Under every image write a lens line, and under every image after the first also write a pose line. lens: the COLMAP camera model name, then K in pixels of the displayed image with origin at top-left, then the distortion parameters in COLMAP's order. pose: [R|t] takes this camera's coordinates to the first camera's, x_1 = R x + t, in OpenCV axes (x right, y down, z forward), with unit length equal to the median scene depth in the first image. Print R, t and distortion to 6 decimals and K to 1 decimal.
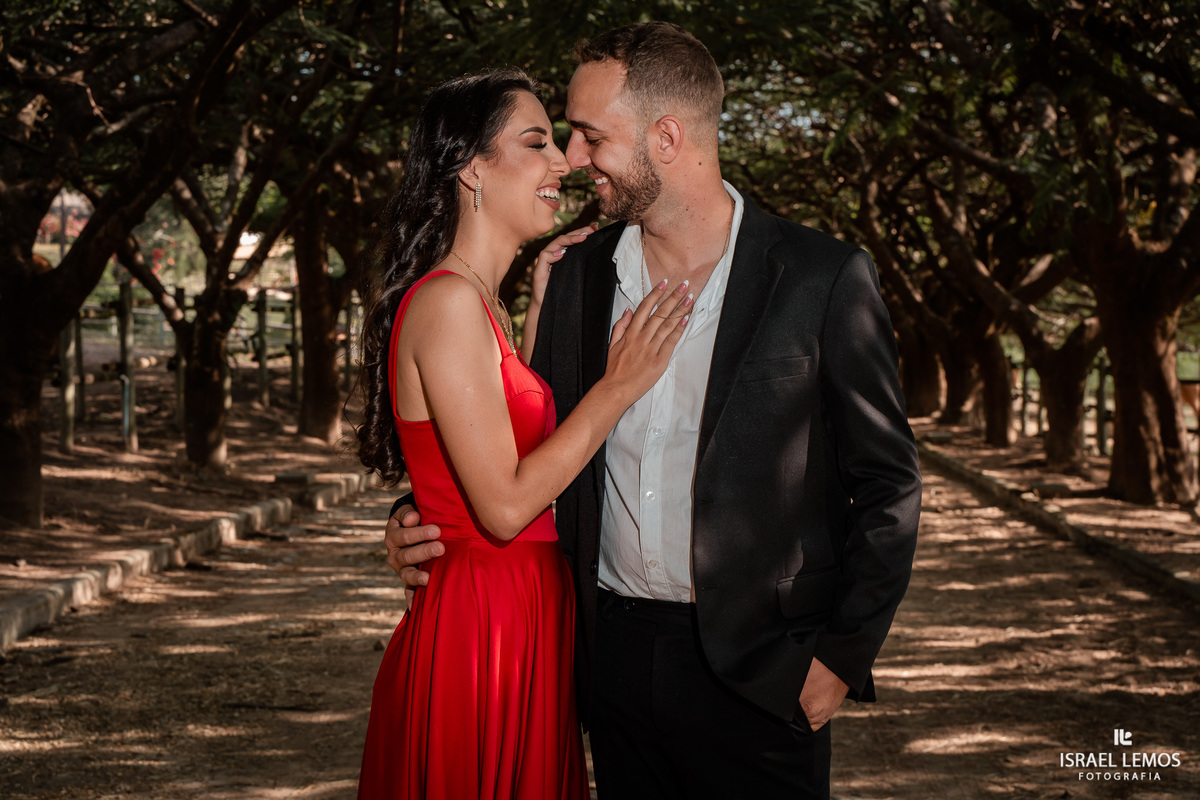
lens RADIAL K [[2617.8, 0, 600.0], [0, 2617.8, 400.0], [0, 0, 1]] dist [0.024728, -0.063800]
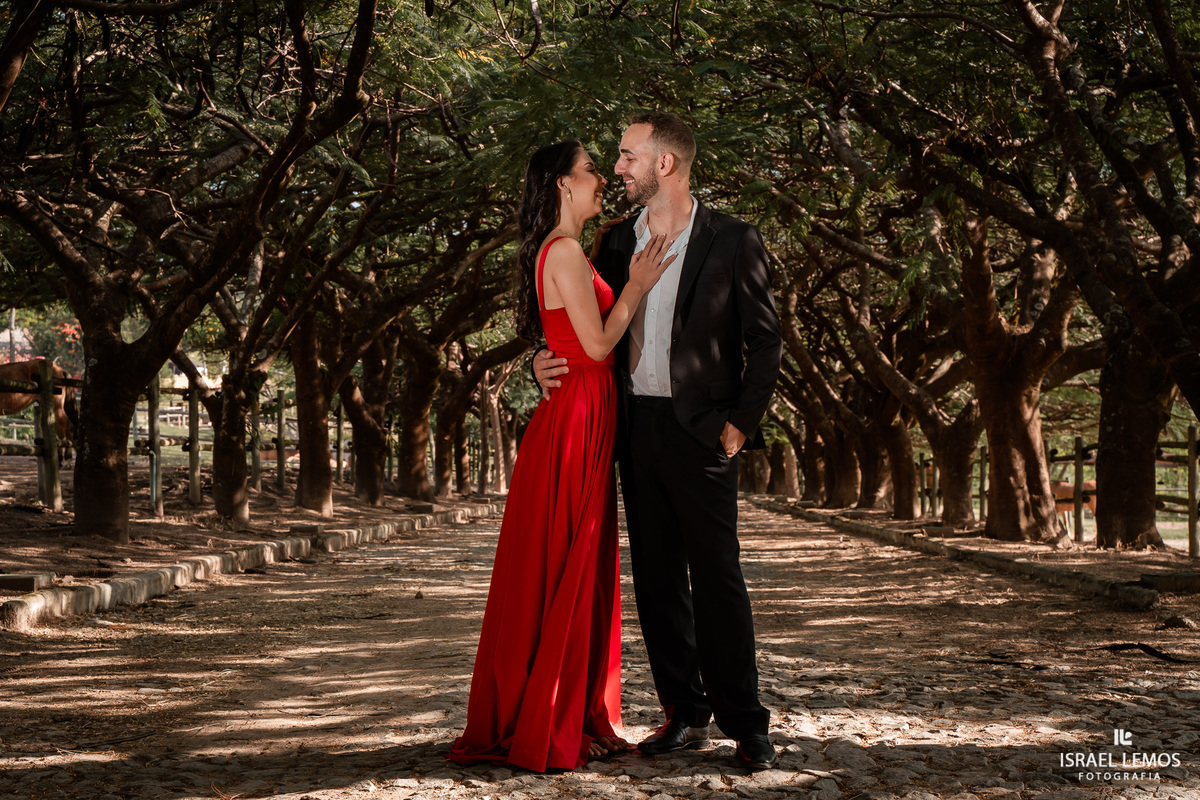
lens RADIAL K [[2617.8, 0, 600.0], [0, 2617.8, 400.0], [0, 0, 1]] dist [0.024728, -0.063800]
pose [[0.999626, -0.008568, 0.025967, -0.013266], [0.009894, 0.998632, -0.051349, 0.032613], [-0.025492, 0.051586, 0.998343, -0.191089]]
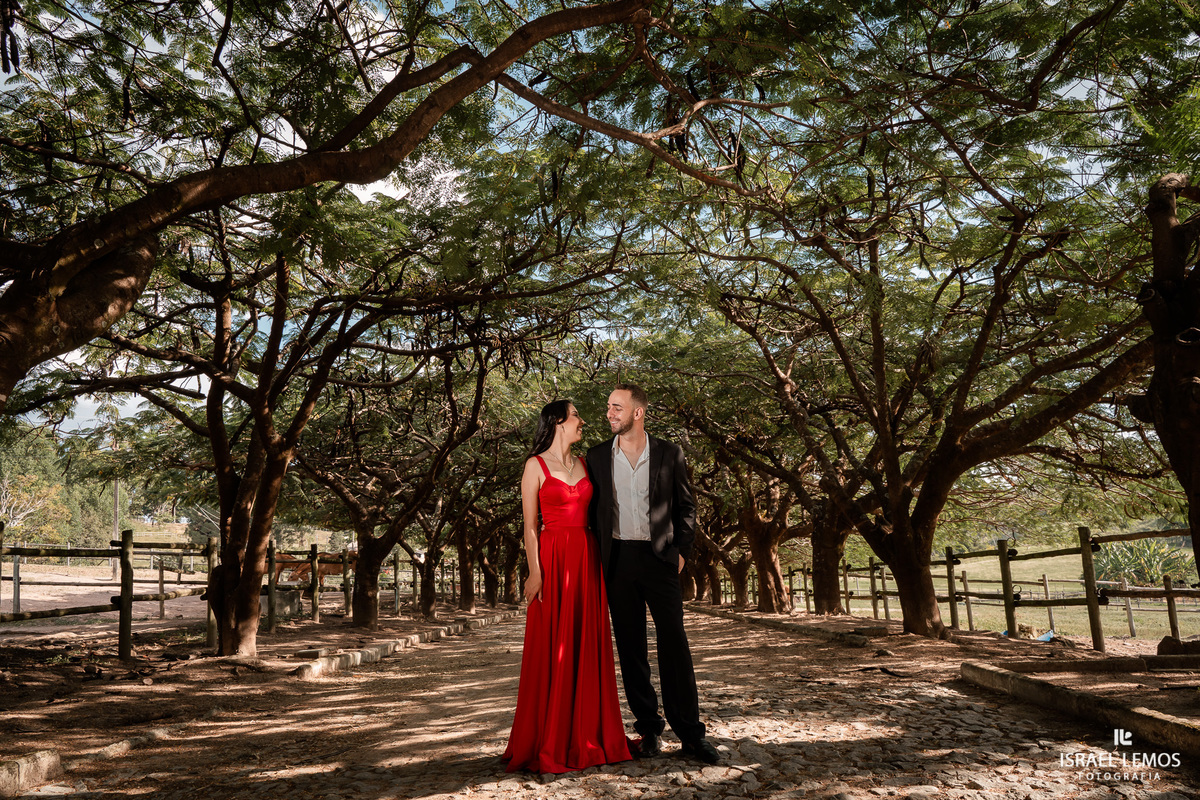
lens RADIAL K [[995.7, 0, 600.0], [0, 995.7, 400.0], [0, 0, 1]] dist [0.003135, 0.008889]
pose [[0.998052, -0.040169, 0.047728, -0.013638], [0.049350, 0.976411, -0.210203, 0.030264], [-0.038159, 0.212149, 0.976492, -0.063211]]
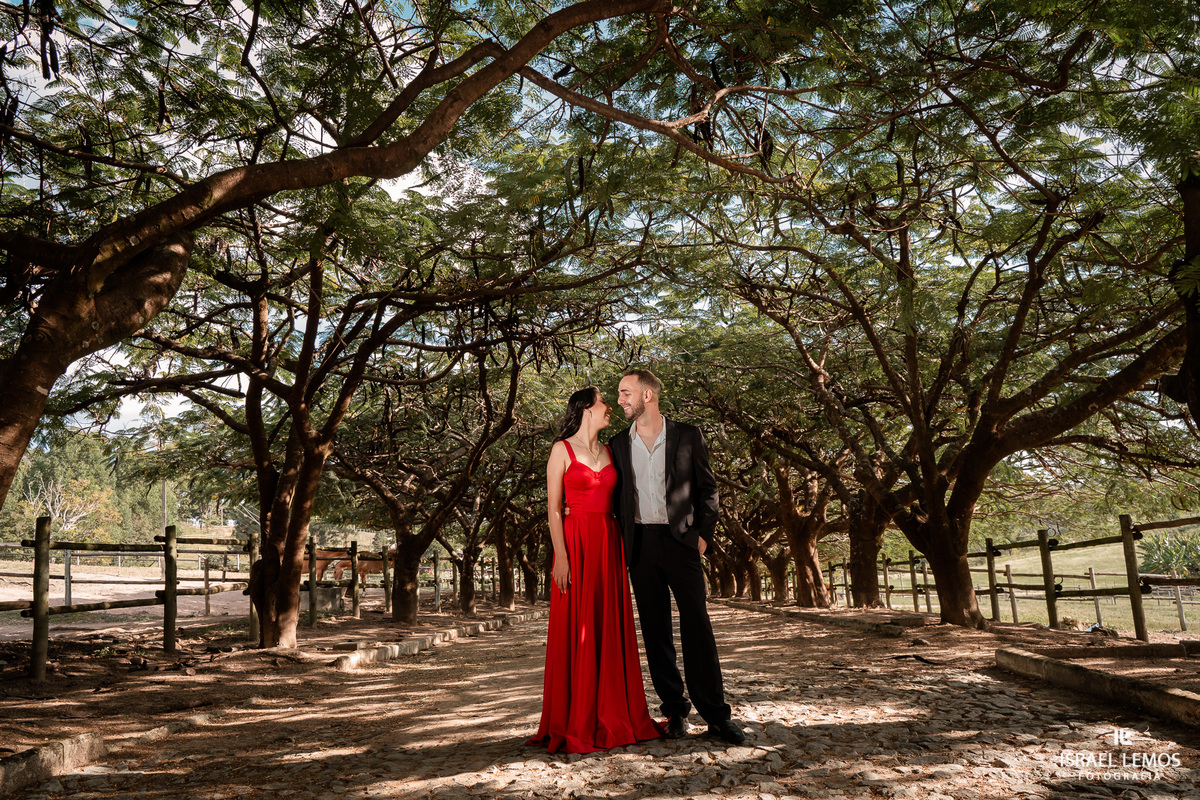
lens RADIAL K [[995.7, 0, 600.0], [0, 995.7, 400.0], [0, 0, 1]] dist [0.003135, 0.008889]
pose [[0.998573, -0.052791, 0.008043, -0.009585], [0.053296, 0.975829, -0.211936, 0.034594], [0.003340, 0.212063, 0.977250, -0.064301]]
